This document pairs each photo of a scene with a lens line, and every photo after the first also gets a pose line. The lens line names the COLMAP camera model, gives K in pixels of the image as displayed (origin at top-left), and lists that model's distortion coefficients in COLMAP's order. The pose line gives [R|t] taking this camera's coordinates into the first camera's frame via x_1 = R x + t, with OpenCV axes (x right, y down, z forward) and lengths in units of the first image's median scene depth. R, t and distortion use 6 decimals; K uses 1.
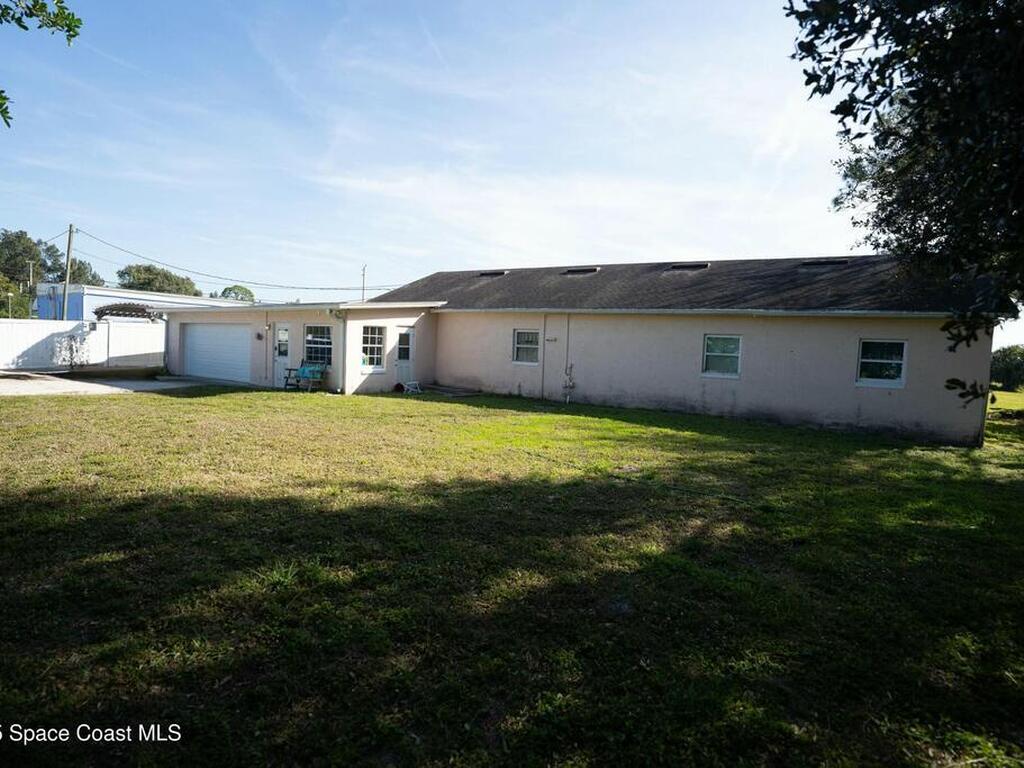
lens RADIAL K [[538.0, 0, 523.1], [0, 538.0, 385.9], [0, 0, 1]] dist [-0.016097, 0.001503]
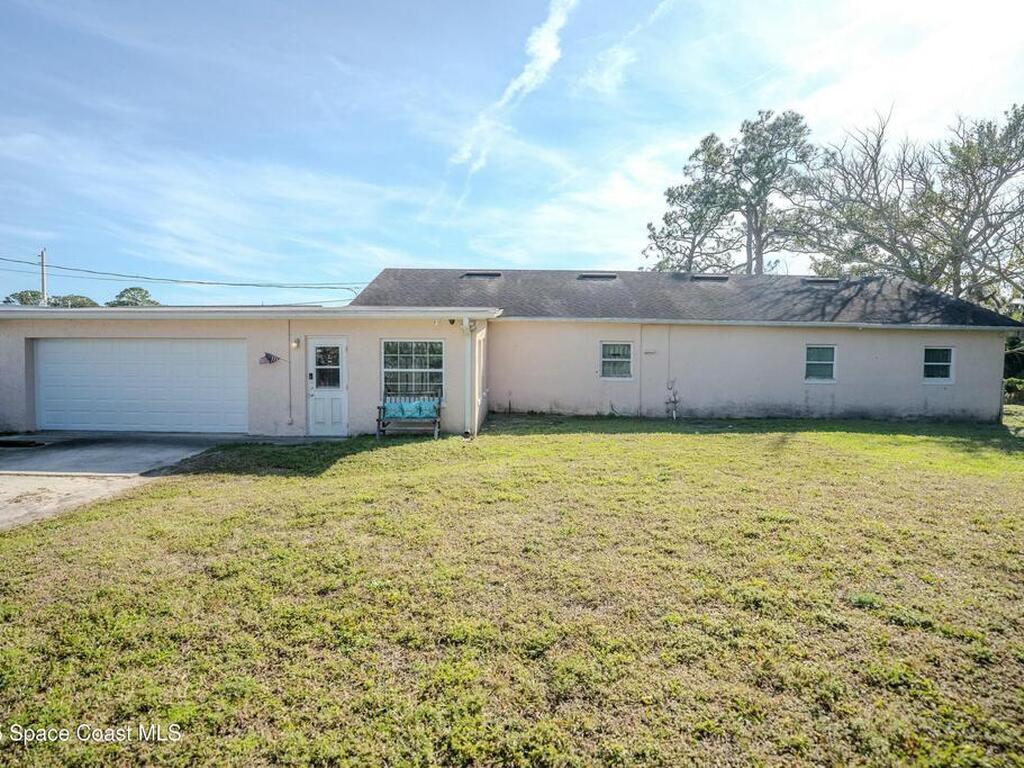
lens RADIAL K [[538.0, 0, 512.0], [0, 538.0, 386.1], [0, 0, 1]] dist [-0.016097, 0.001503]
pose [[0.842035, -0.059823, 0.536096, -0.670522], [0.063608, 0.997909, 0.011450, -0.055476], [-0.535660, 0.024458, 0.844080, 0.360780]]
